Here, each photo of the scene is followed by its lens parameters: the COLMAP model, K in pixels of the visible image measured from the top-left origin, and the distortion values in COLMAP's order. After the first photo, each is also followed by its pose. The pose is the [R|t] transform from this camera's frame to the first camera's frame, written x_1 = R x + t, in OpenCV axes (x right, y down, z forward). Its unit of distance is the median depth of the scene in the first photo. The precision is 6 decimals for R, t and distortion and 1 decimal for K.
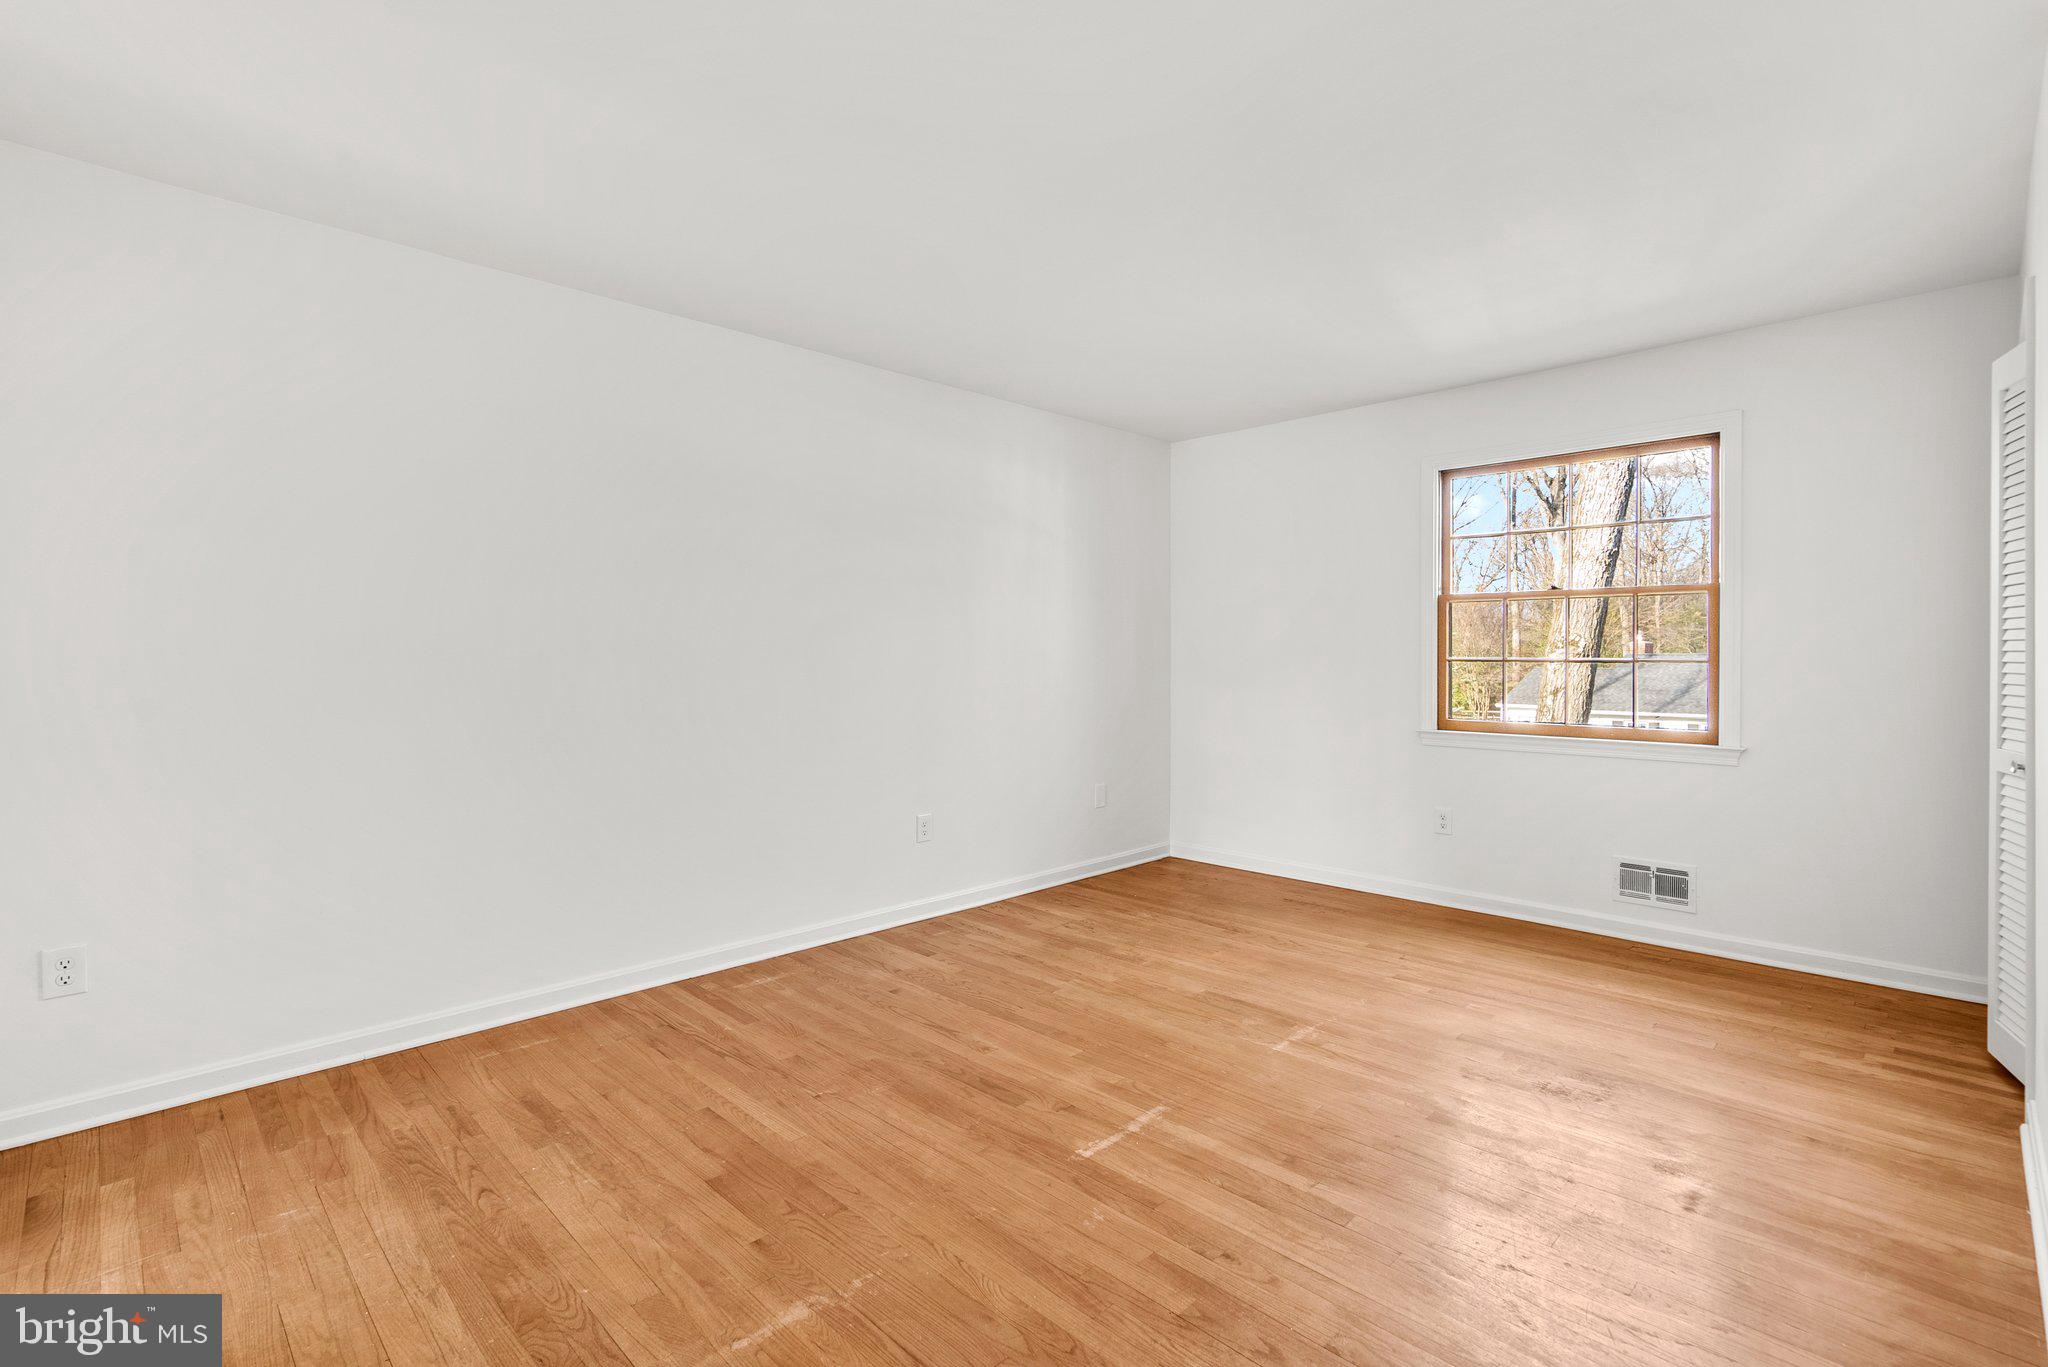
lens RADIAL K [[939.0, 0, 1017.0], [0, 939.0, 668.3], [0, 0, 1]] dist [-0.000018, -0.000168]
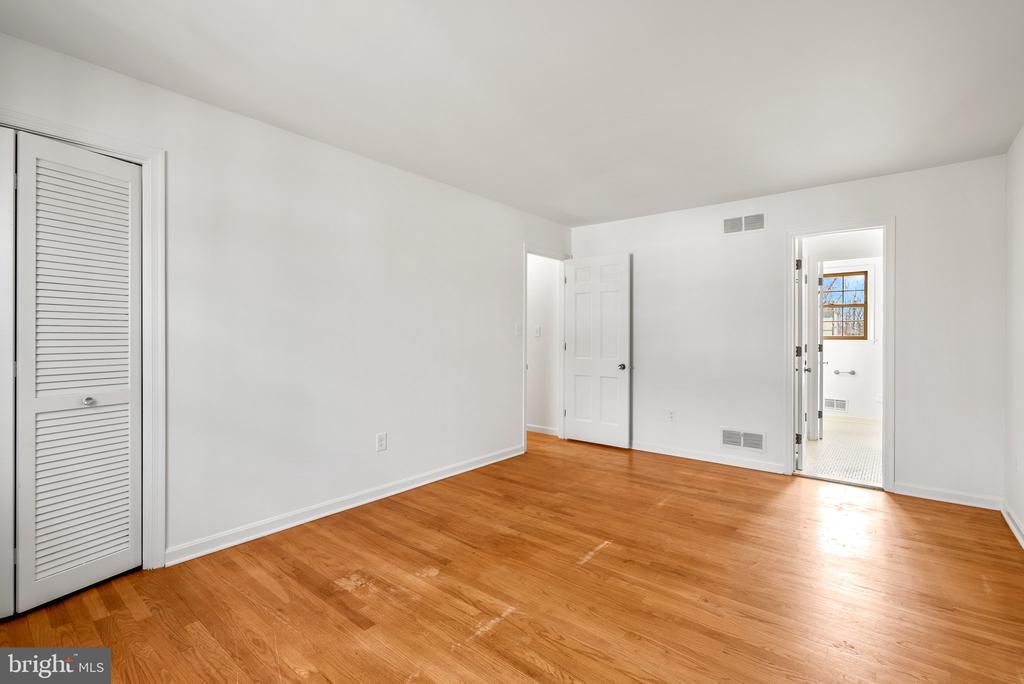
lens RADIAL K [[469.5, 0, 508.5], [0, 469.5, 334.4], [0, 0, 1]] dist [-0.000018, -0.000168]
pose [[-0.994430, 0.001370, -0.105395, 0.324395], [-0.000277, 0.999878, 0.015610, -0.026466], [0.105403, 0.015552, -0.994308, 1.553323]]
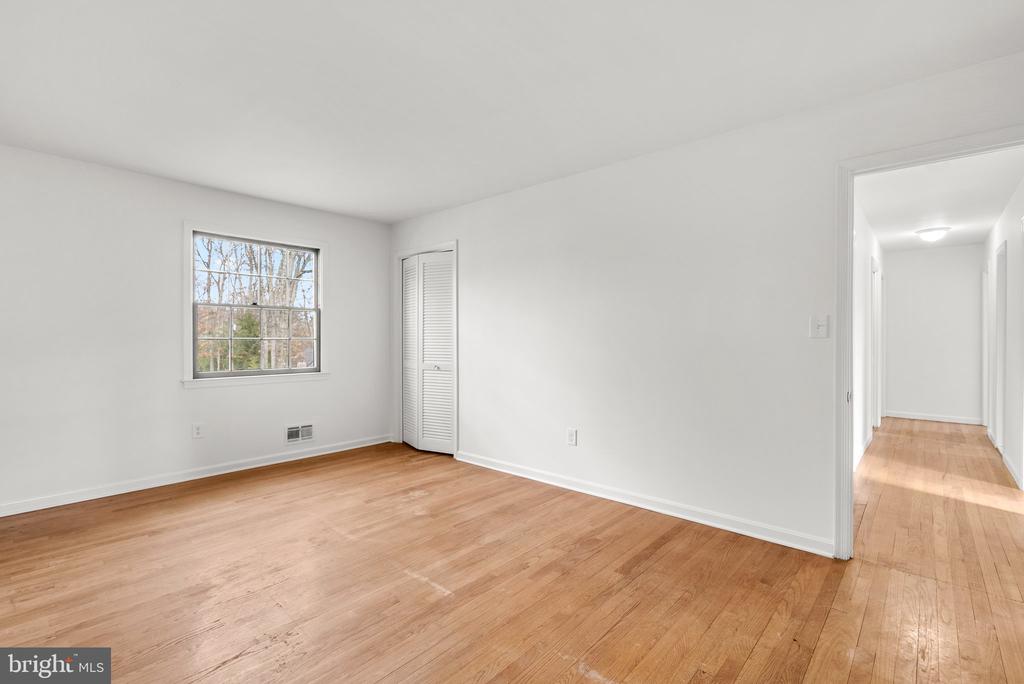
lens RADIAL K [[469.5, 0, 508.5], [0, 469.5, 334.4], [0, 0, 1]] dist [-0.000018, -0.000168]
pose [[-0.060920, 0.009973, 0.998093, -0.648238], [0.011259, 0.999893, -0.009304, -0.003167], [-0.998079, 0.010671, -0.061026, 0.666359]]
